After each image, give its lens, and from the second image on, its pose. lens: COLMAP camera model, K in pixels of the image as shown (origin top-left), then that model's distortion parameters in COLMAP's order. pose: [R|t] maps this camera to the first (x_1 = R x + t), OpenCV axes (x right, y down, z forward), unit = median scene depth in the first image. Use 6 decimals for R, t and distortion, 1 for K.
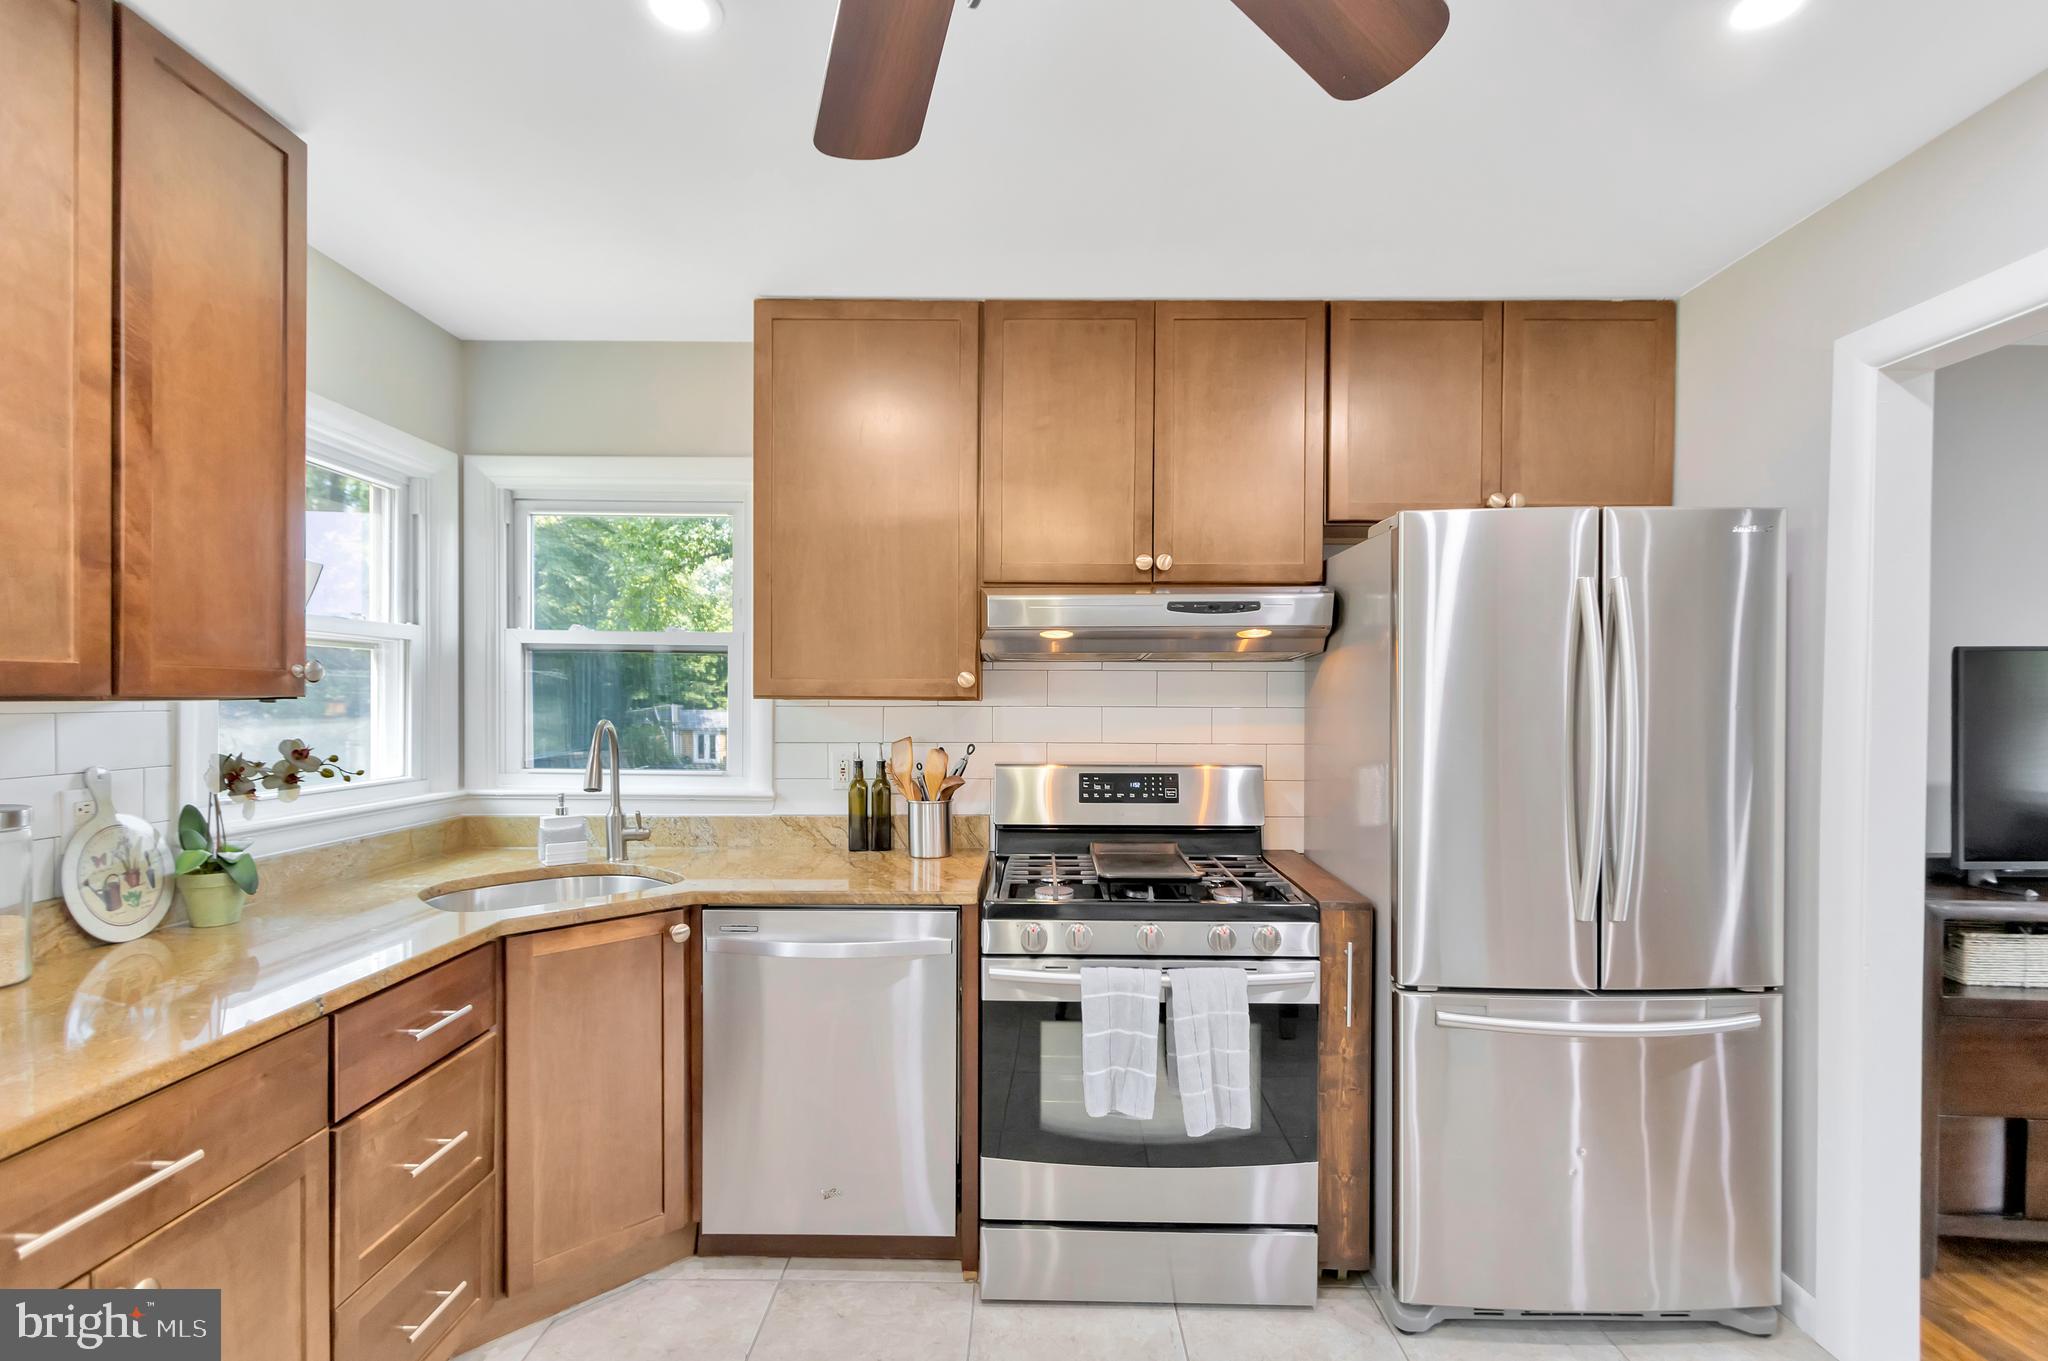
lens RADIAL K [[952.4, 0, 1023.4], [0, 952.4, 701.4], [0, 0, 1]] dist [0.002224, 0.000205]
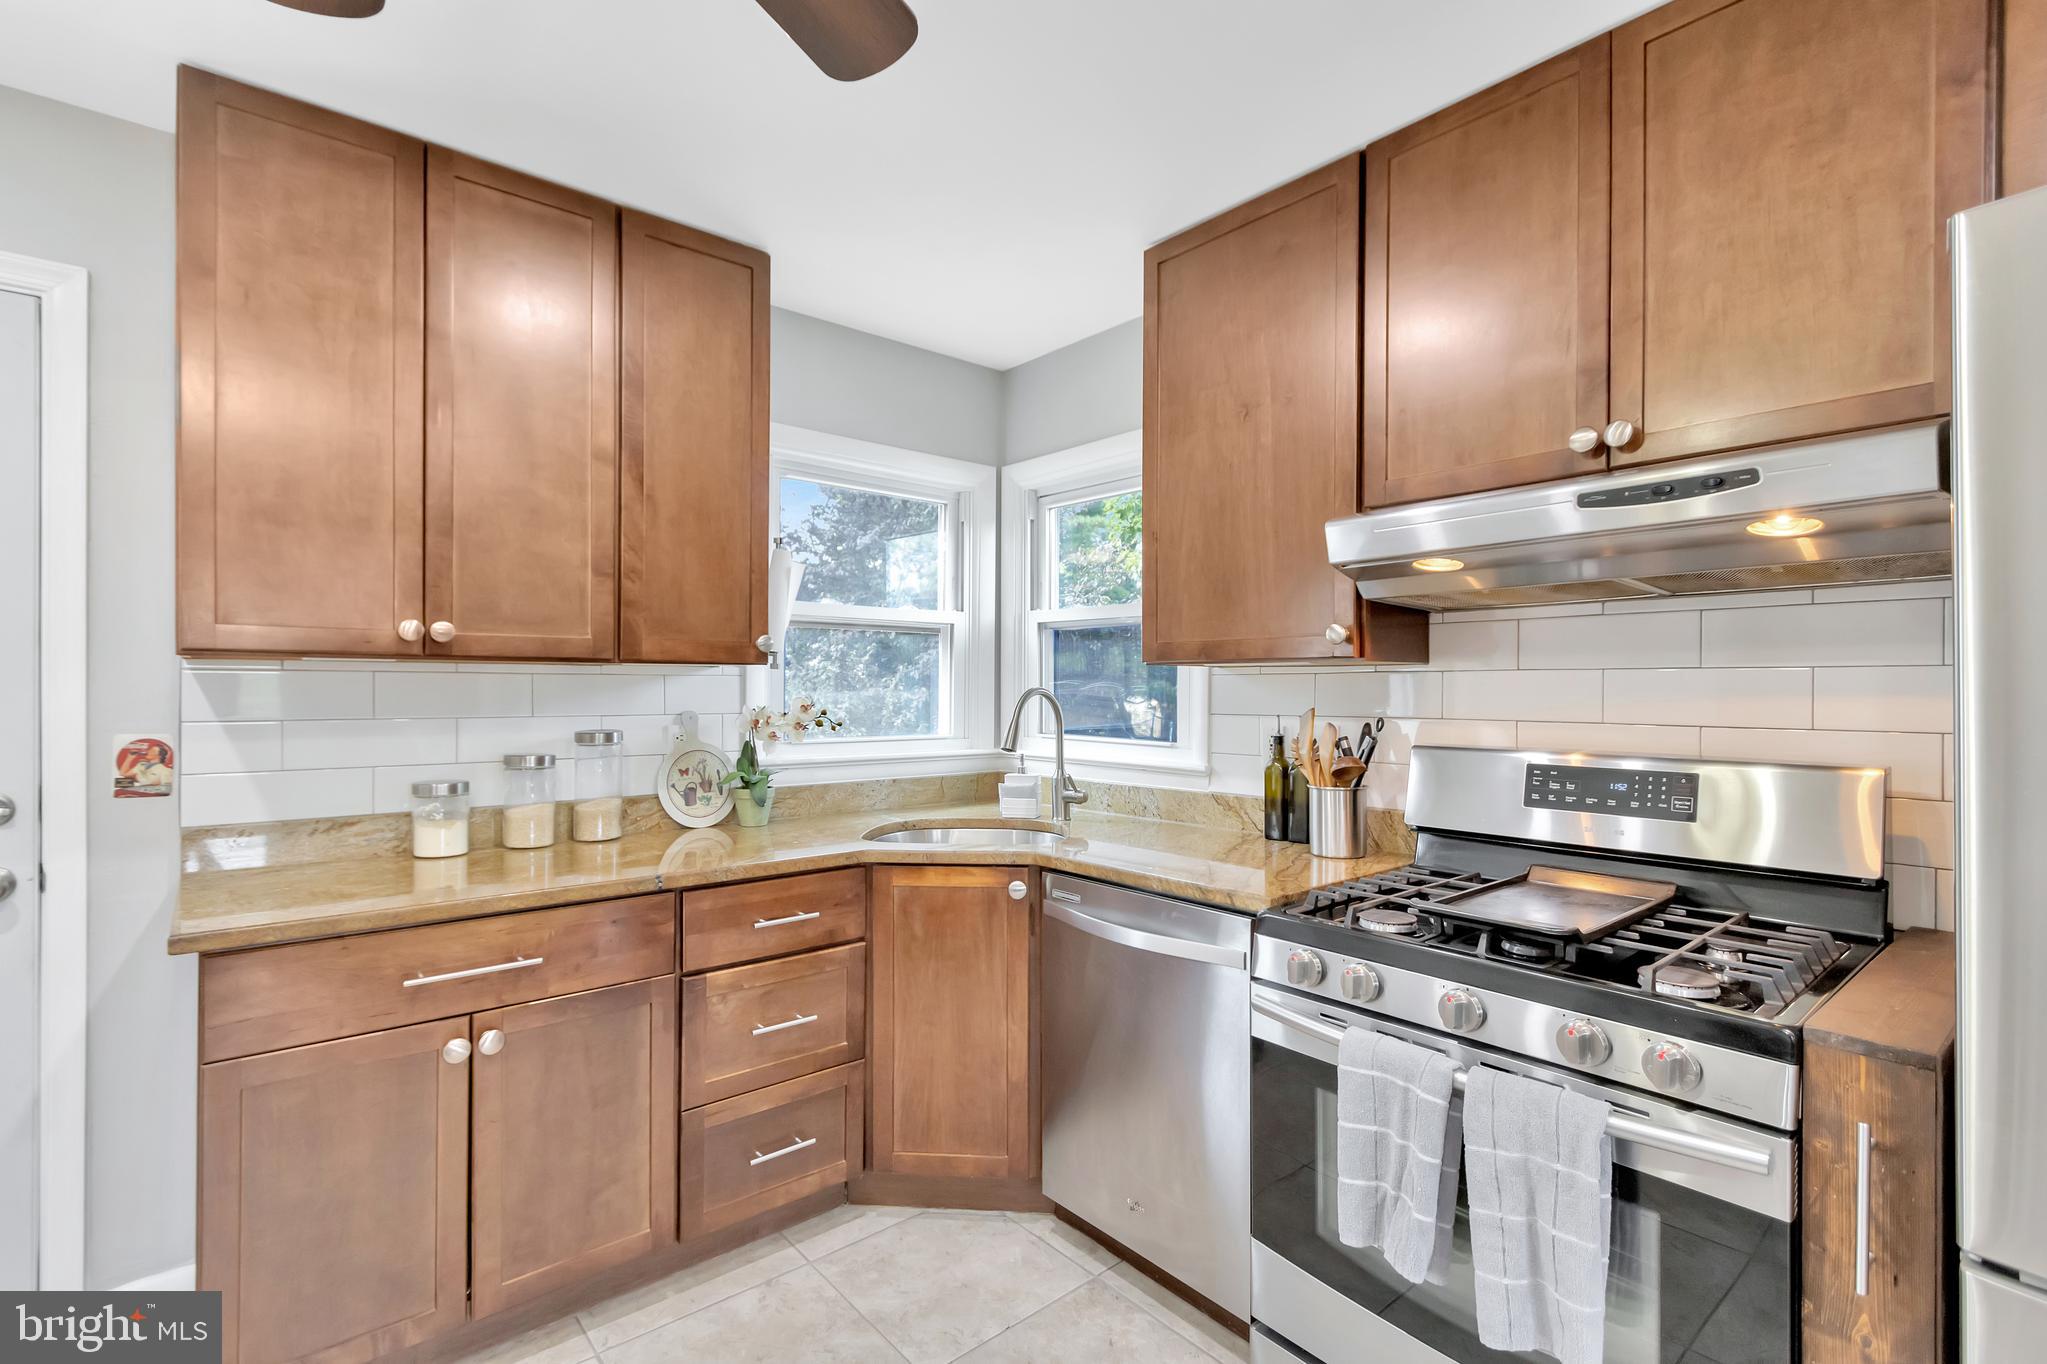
lens RADIAL K [[940.4, 0, 1023.5], [0, 940.4, 682.0], [0, 0, 1]] dist [0.000705, 0.000589]
pose [[0.652392, -0.007148, -0.757848, 0.384459], [-0.002558, 0.999929, -0.011633, 0.028306], [0.757877, 0.009528, 0.652328, 0.314027]]
